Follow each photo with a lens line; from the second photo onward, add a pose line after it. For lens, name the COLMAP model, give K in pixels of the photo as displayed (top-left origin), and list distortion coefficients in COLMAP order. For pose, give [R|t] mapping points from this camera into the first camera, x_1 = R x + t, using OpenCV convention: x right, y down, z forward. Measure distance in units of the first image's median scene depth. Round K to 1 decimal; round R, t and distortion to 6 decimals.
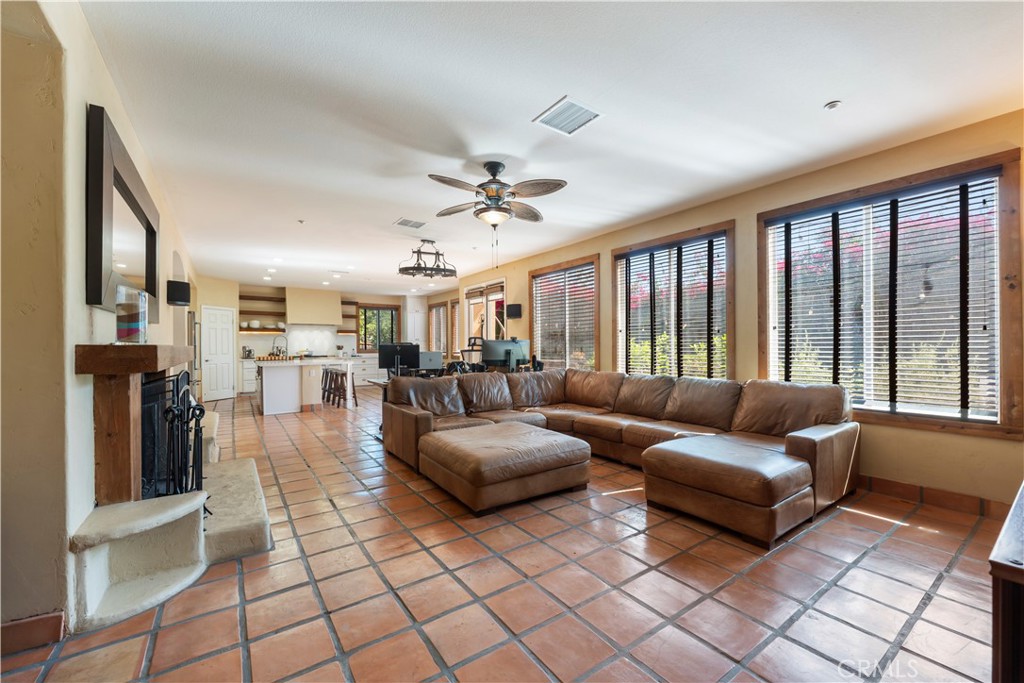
lens RADIAL K [[403.5, 0, 512.7], [0, 403.5, 344.8], [0, 0, 1]] dist [-0.001125, -0.000869]
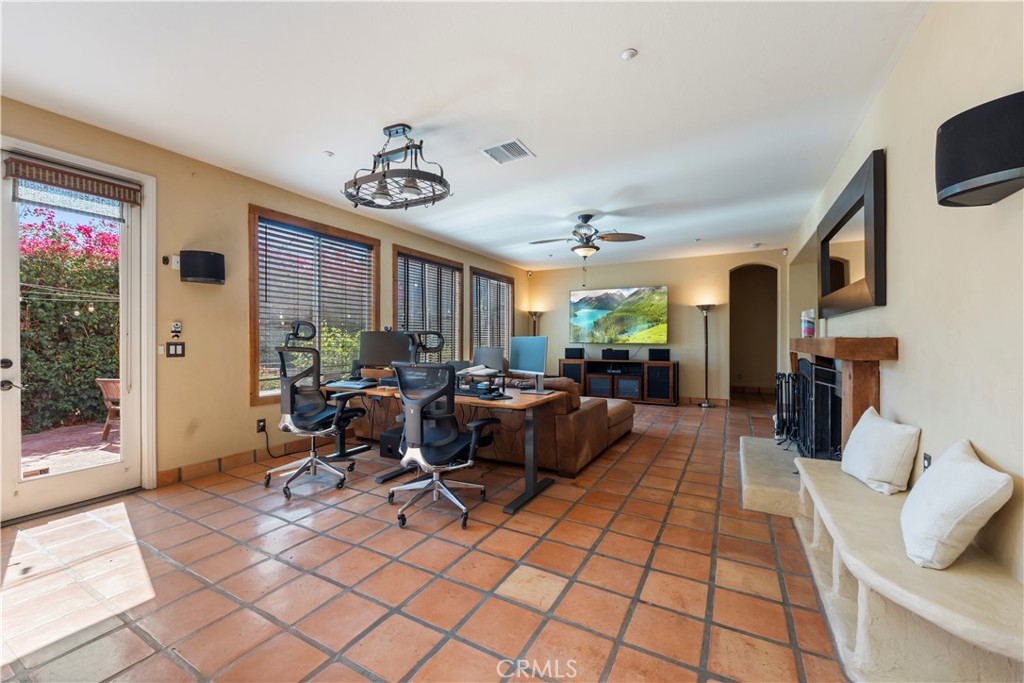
lens RADIAL K [[403.5, 0, 510.8], [0, 403.5, 341.9], [0, 0, 1]] dist [-0.001125, -0.000869]
pose [[-0.436932, 0.000670, 0.899494, -0.449426], [0.000829, 1.000000, -0.000342, 0.004012], [-0.899494, 0.000597, -0.436932, 0.681463]]
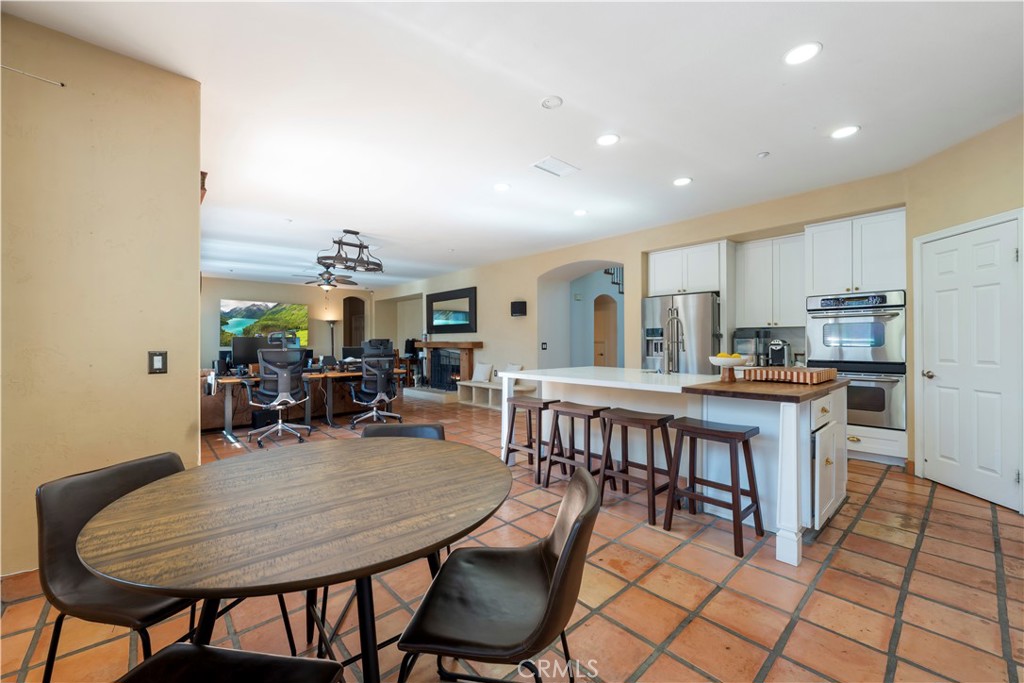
lens RADIAL K [[403.5, 0, 514.0], [0, 403.5, 340.1], [0, 0, 1]] dist [-0.001125, -0.000869]
pose [[-0.990295, 0.008386, -0.138727, -0.285533], [0.009078, 0.999949, -0.004356, 0.001997], [0.138684, -0.005573, -0.990321, 1.232205]]
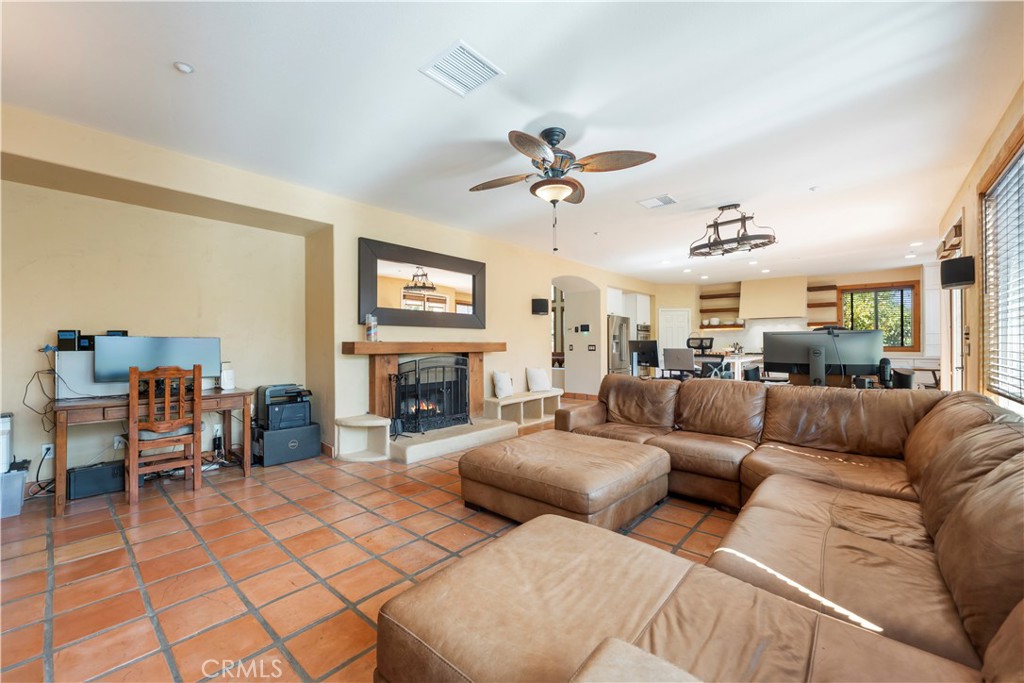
lens RADIAL K [[403.5, 0, 507.1], [0, 403.5, 342.4], [0, 0, 1]] dist [-0.001125, -0.000869]
pose [[0.233949, -0.003005, -0.972244, 0.272696], [0.006111, 0.999980, -0.001620, 0.001904], [0.972230, -0.005562, 0.233963, 0.246995]]
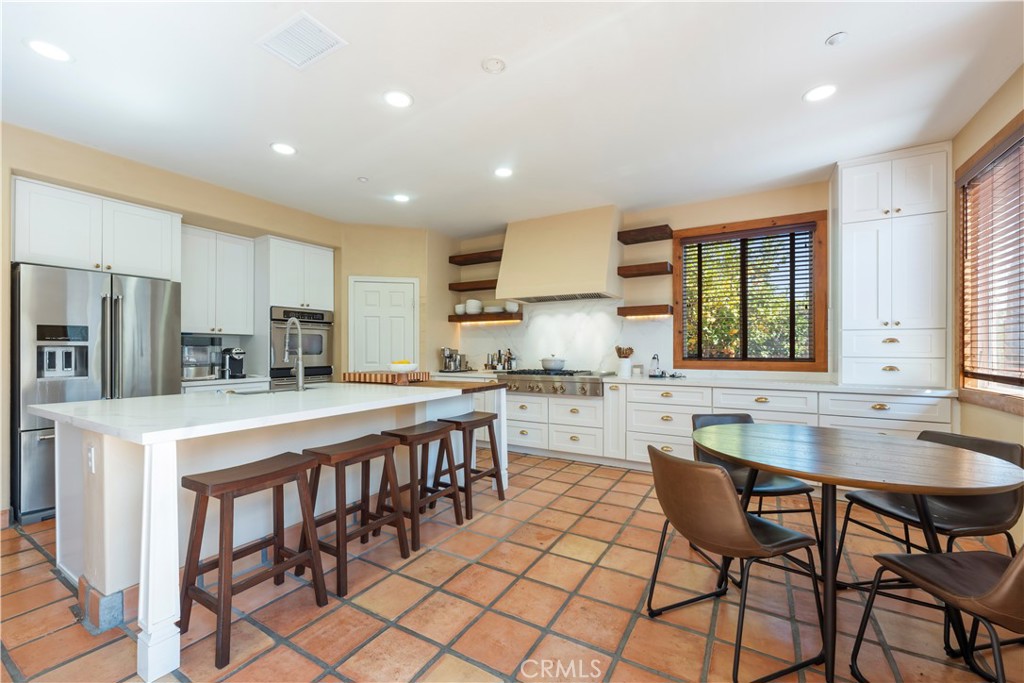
lens RADIAL K [[403.5, 0, 517.1], [0, 403.5, 345.2], [0, 0, 1]] dist [-0.001125, -0.000869]
pose [[0.414635, -0.005093, -0.909974, -0.139045], [0.000720, 0.999986, -0.005269, 0.001968], [0.909987, 0.001530, 0.414633, 0.892645]]
